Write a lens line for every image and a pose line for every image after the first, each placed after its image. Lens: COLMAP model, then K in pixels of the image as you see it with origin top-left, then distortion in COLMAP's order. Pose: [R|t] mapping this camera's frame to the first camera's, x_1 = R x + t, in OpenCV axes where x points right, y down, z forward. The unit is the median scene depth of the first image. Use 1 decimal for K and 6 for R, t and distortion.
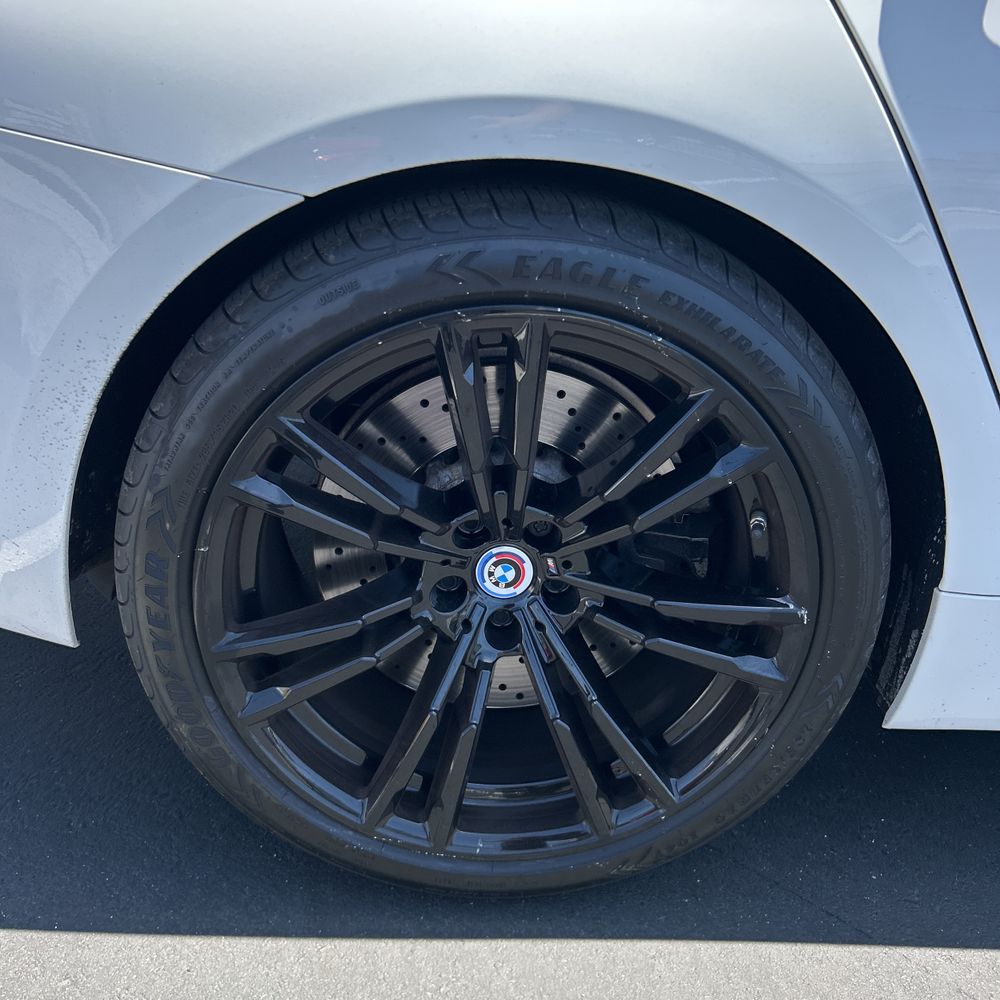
lens RADIAL K [[1043.4, 0, 500.0], [0, 1043.4, 500.0], [0, 0, 1]] dist [0.071213, -0.120806]
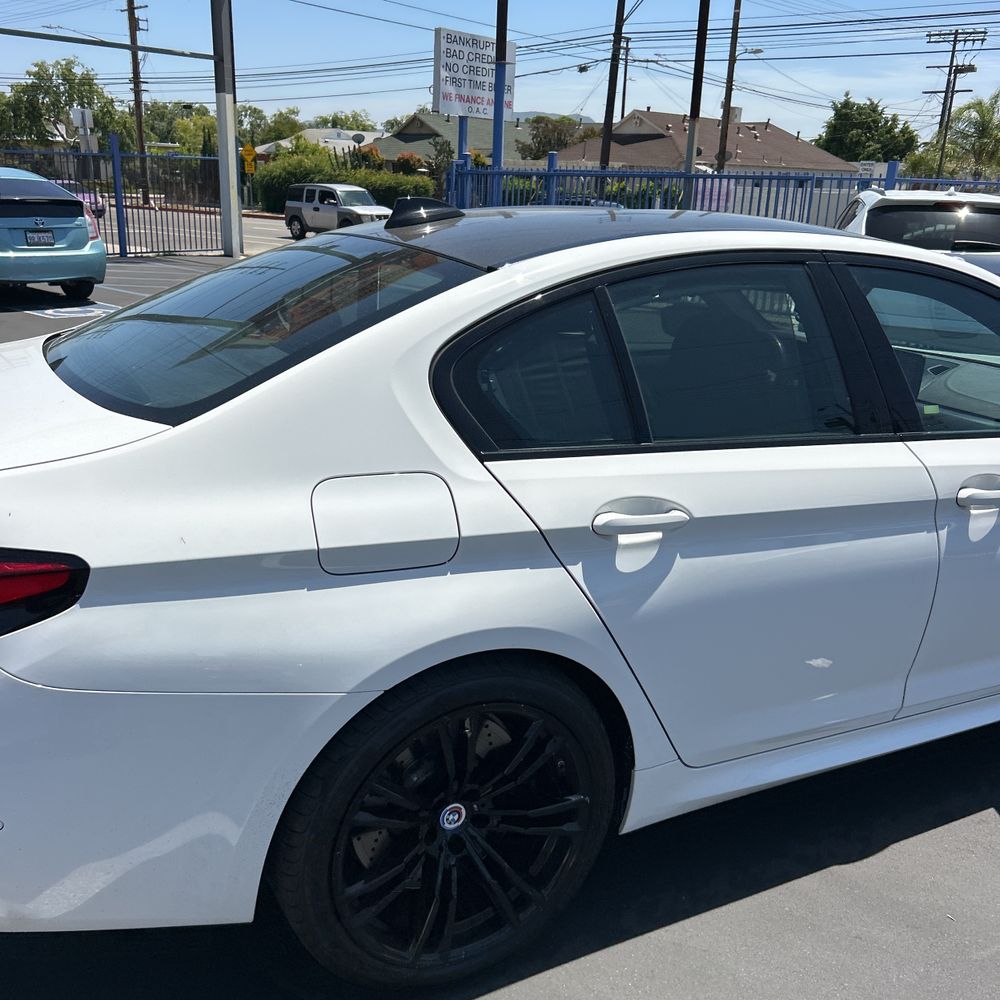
lens RADIAL K [[1018.6, 0, 492.3], [0, 1018.6, 499.4], [0, 0, 1]] dist [0.036473, -0.023487]
pose [[0.897073, -0.164673, 0.410052, -0.653107], [0.202571, 0.977969, -0.050423, -0.428101], [-0.392714, 0.128298, 0.910667, -0.956652]]
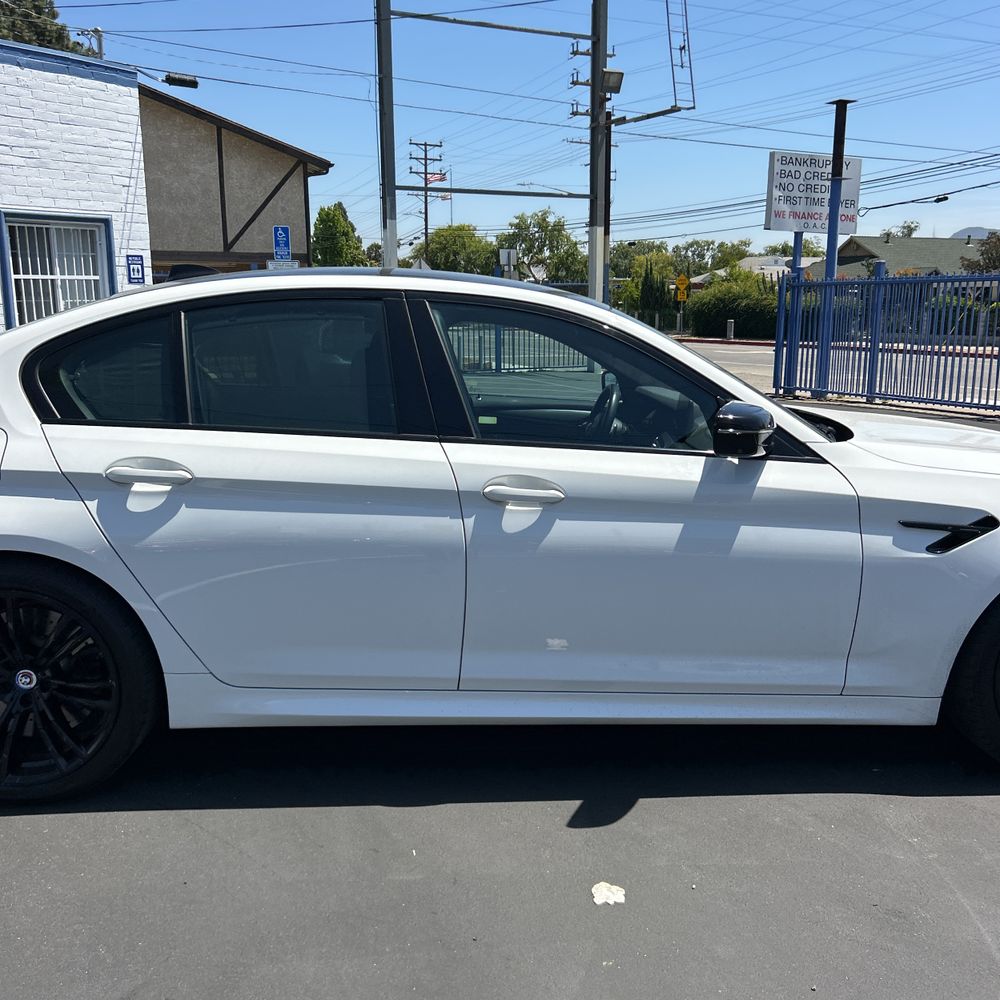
lens RADIAL K [[1020.0, 0, 507.2], [0, 1020.0, 503.2], [0, 0, 1]] dist [0.002140, 0.021802]
pose [[0.997625, -0.066826, 0.016714, 1.334642], [0.068869, 0.972743, -0.221425, 0.316794], [-0.001462, 0.222050, 0.975034, -1.889584]]
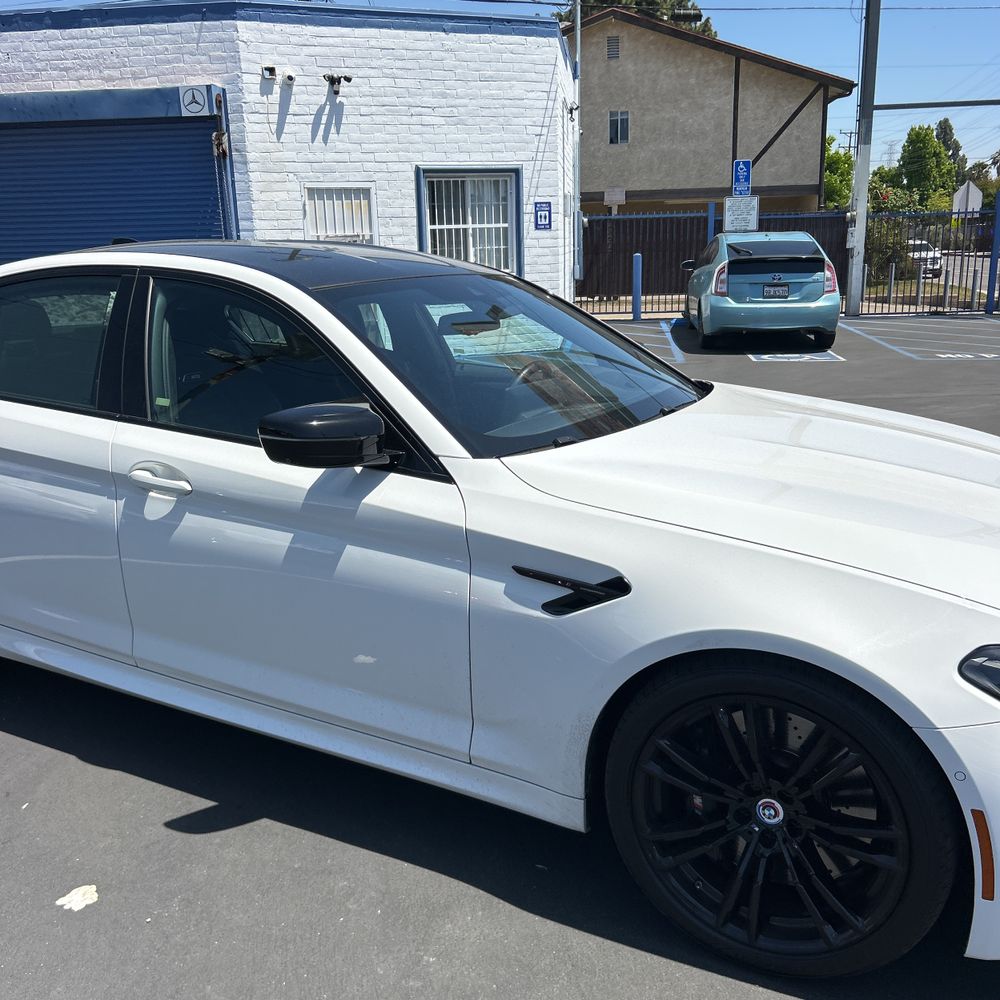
lens RADIAL K [[1018.6, 0, 492.3], [0, 1018.6, 499.4], [0, 0, 1]] dist [0.036473, -0.023487]
pose [[0.859181, 0.047268, -0.509484, 3.579235], [-0.139266, 0.979735, -0.143958, -0.005560], [0.492355, 0.194640, 0.848353, -1.055623]]
